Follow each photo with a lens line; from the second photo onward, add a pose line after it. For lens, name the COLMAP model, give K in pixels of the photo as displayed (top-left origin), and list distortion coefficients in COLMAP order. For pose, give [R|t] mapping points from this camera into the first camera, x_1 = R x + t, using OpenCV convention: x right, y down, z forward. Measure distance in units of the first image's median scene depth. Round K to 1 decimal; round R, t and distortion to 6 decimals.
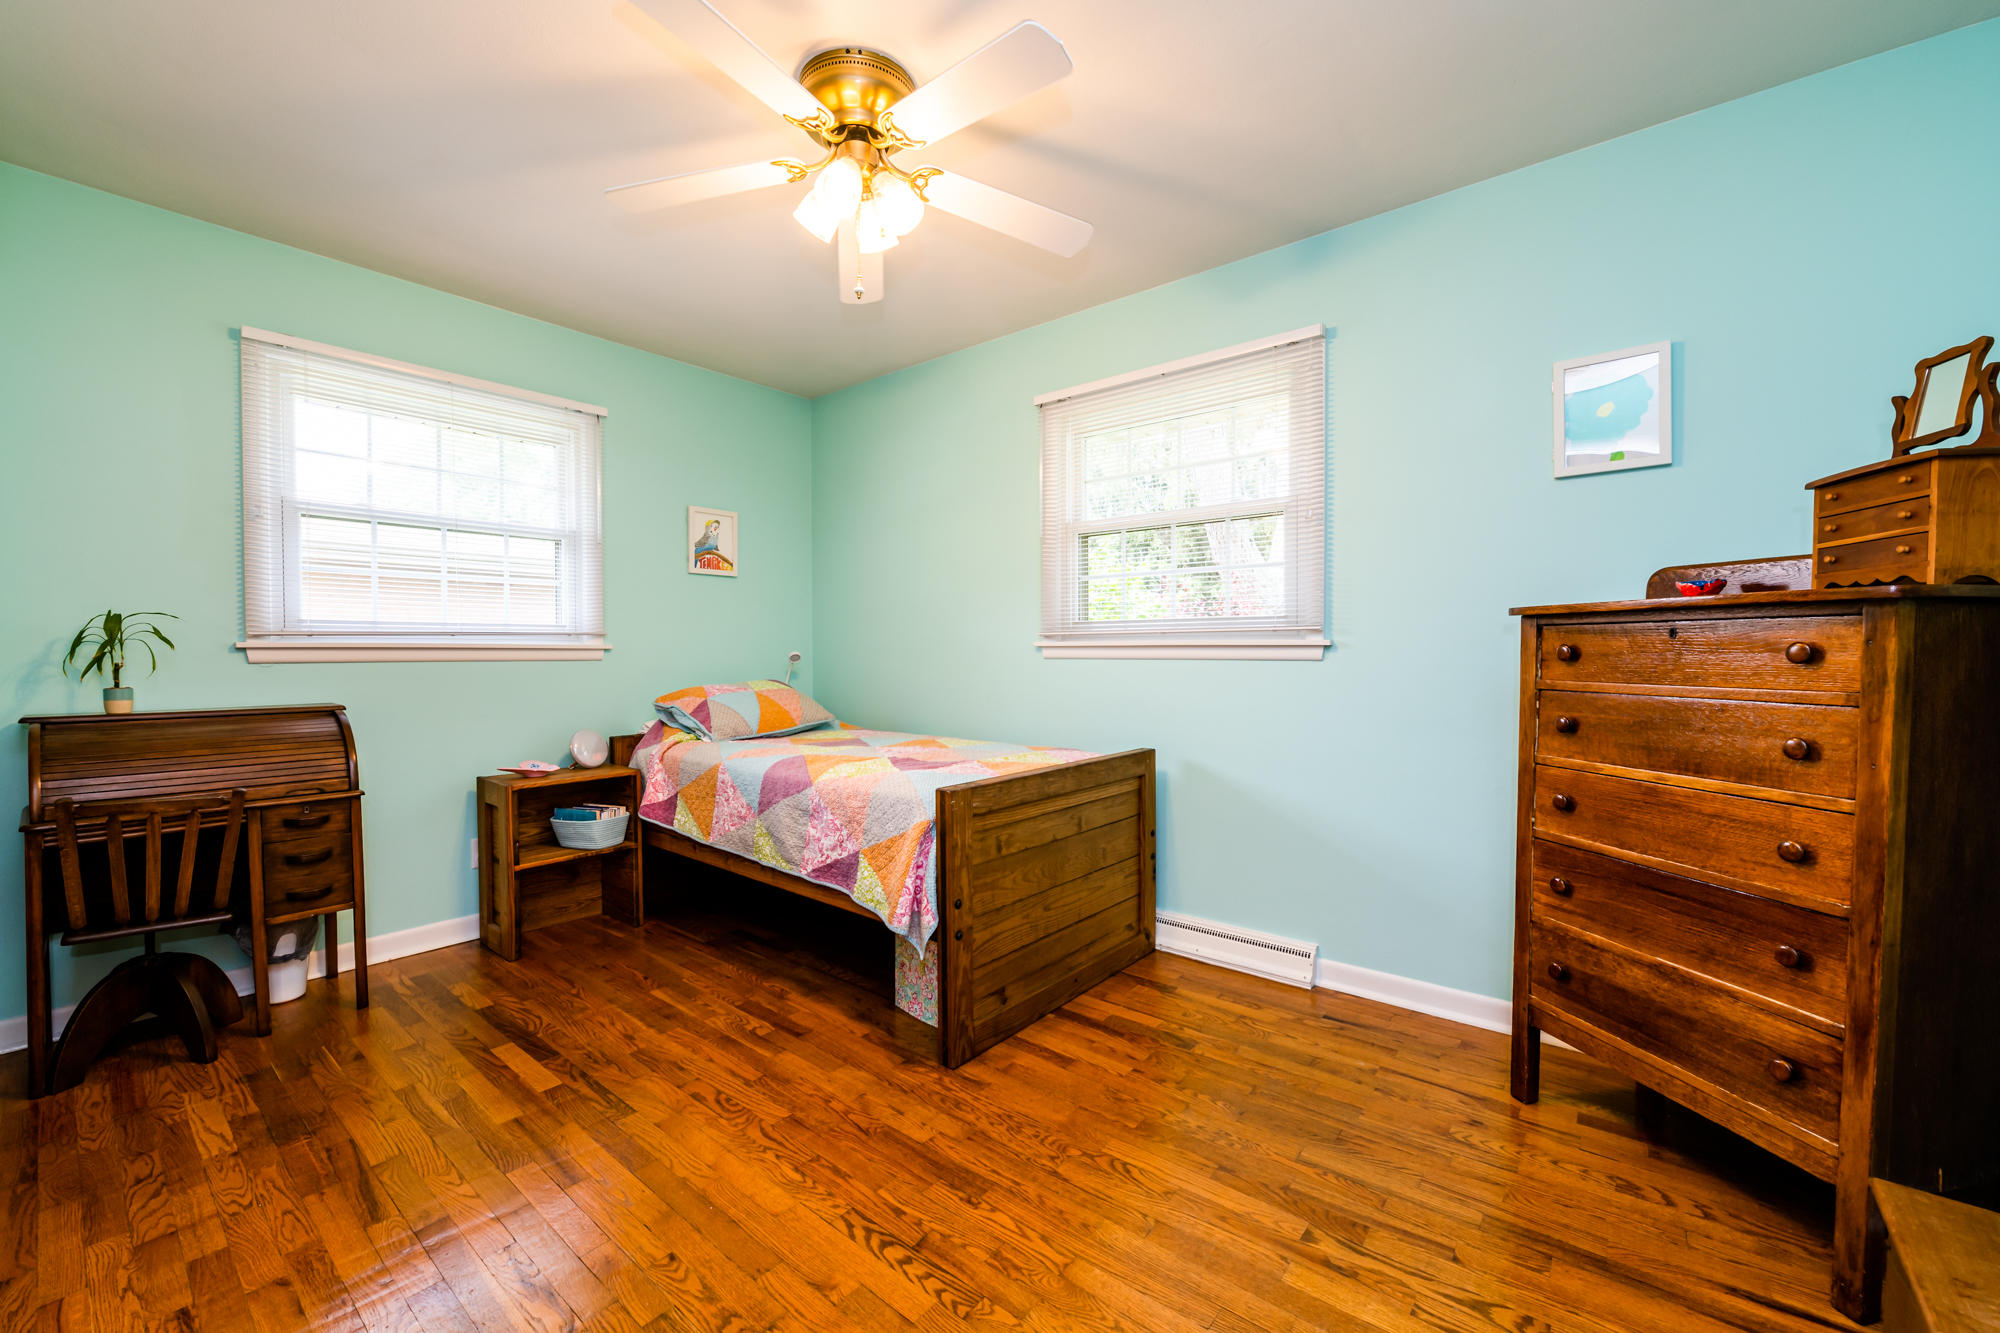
lens RADIAL K [[795.9, 0, 1000.0], [0, 795.9, 666.5], [0, 0, 1]] dist [-0.012271, -0.000813]
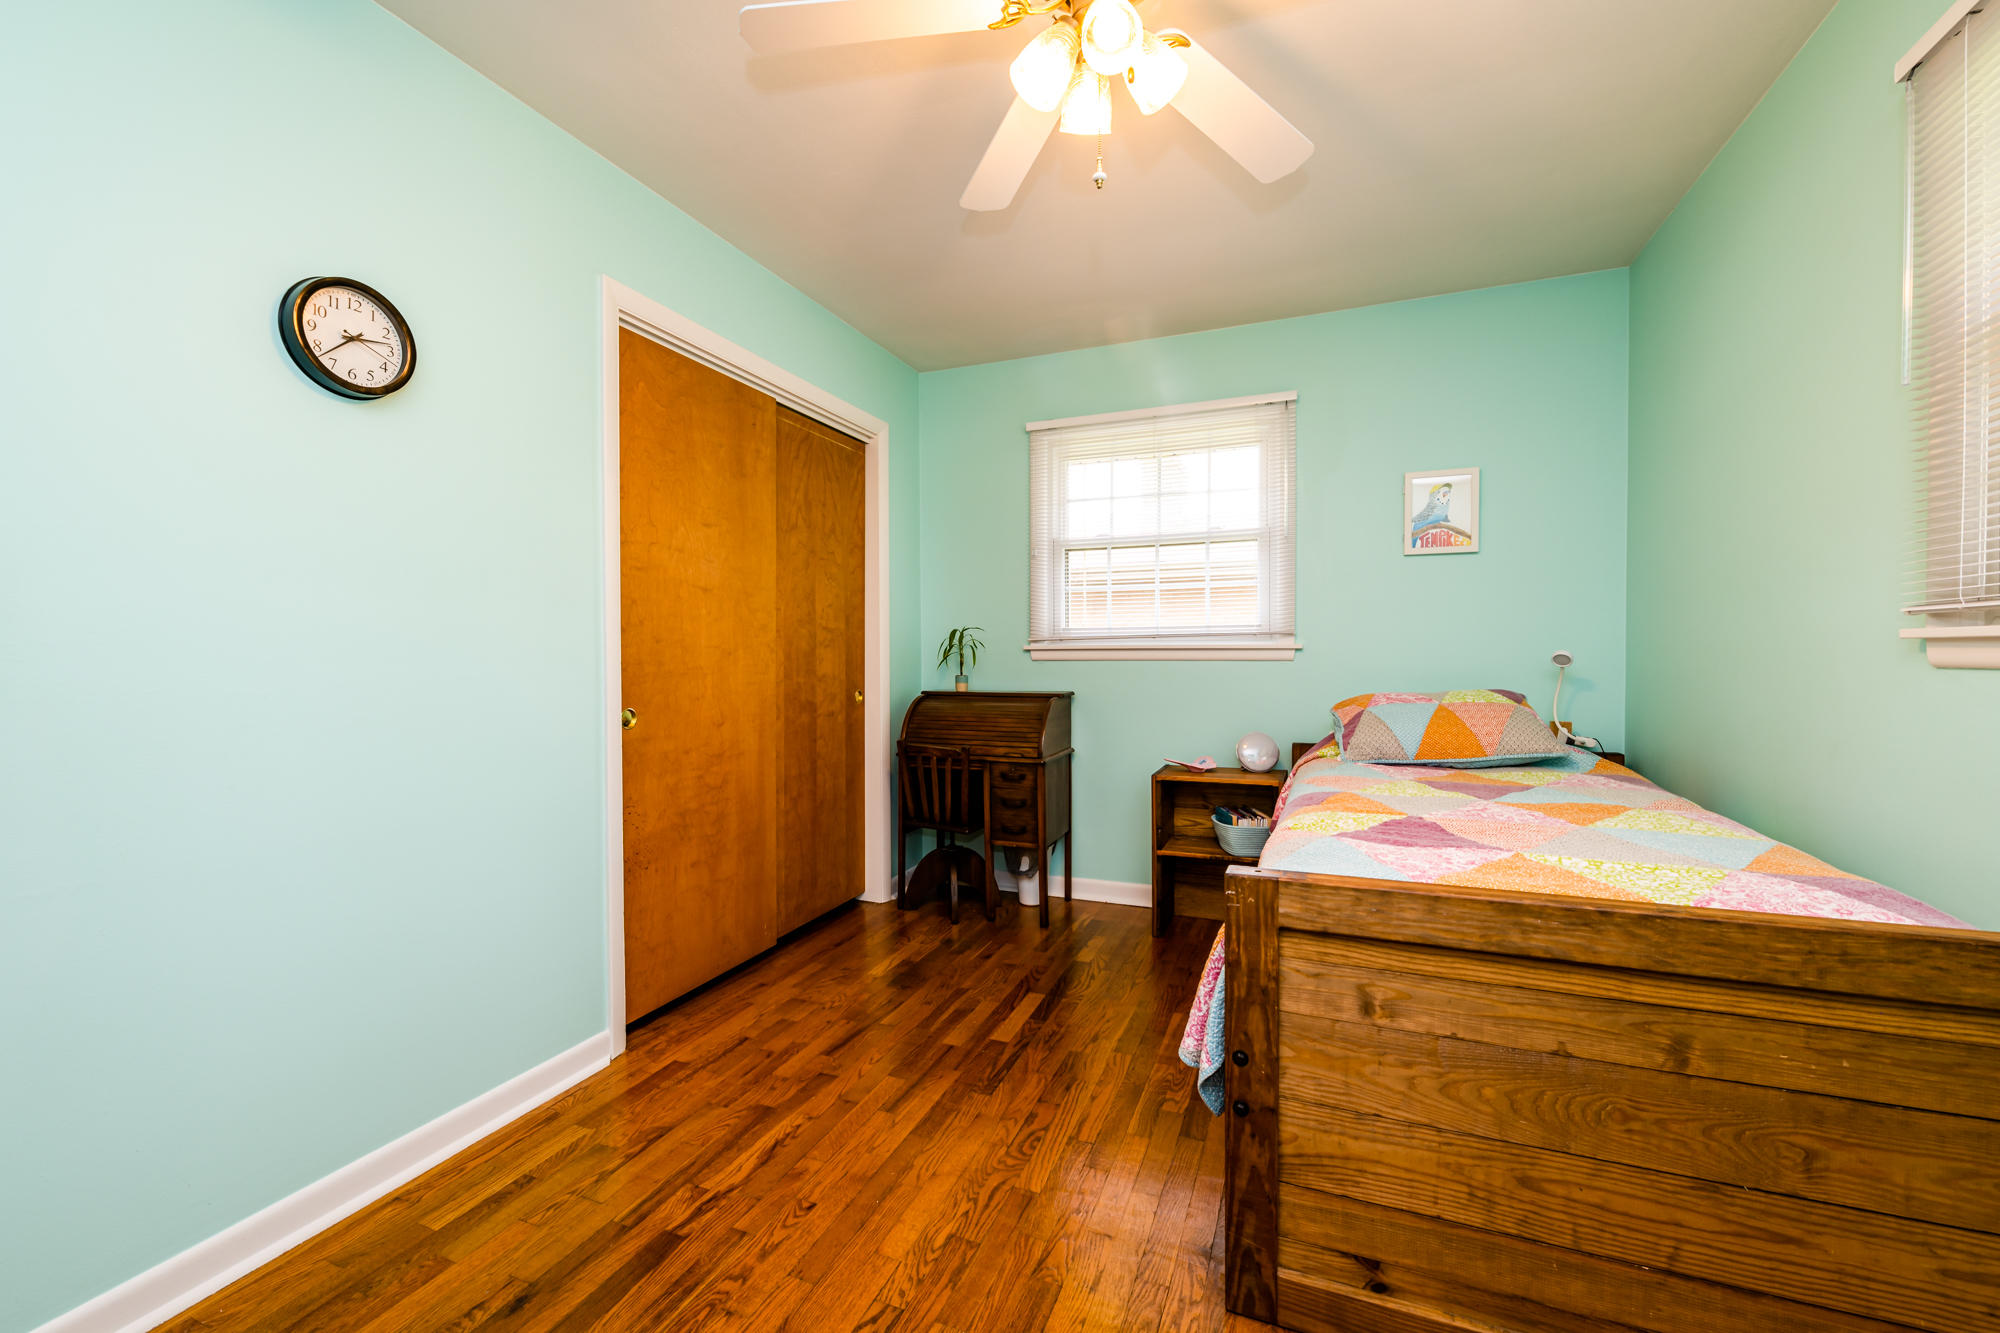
lens RADIAL K [[795.9, 0, 1000.0], [0, 795.9, 666.5], [0, 0, 1]] dist [-0.012271, -0.000813]
pose [[0.292356, 0.017354, -0.956152, 0.401745], [-0.012446, 0.999820, 0.014341, -0.013393], [0.956228, 0.007708, 0.292520, 0.527972]]
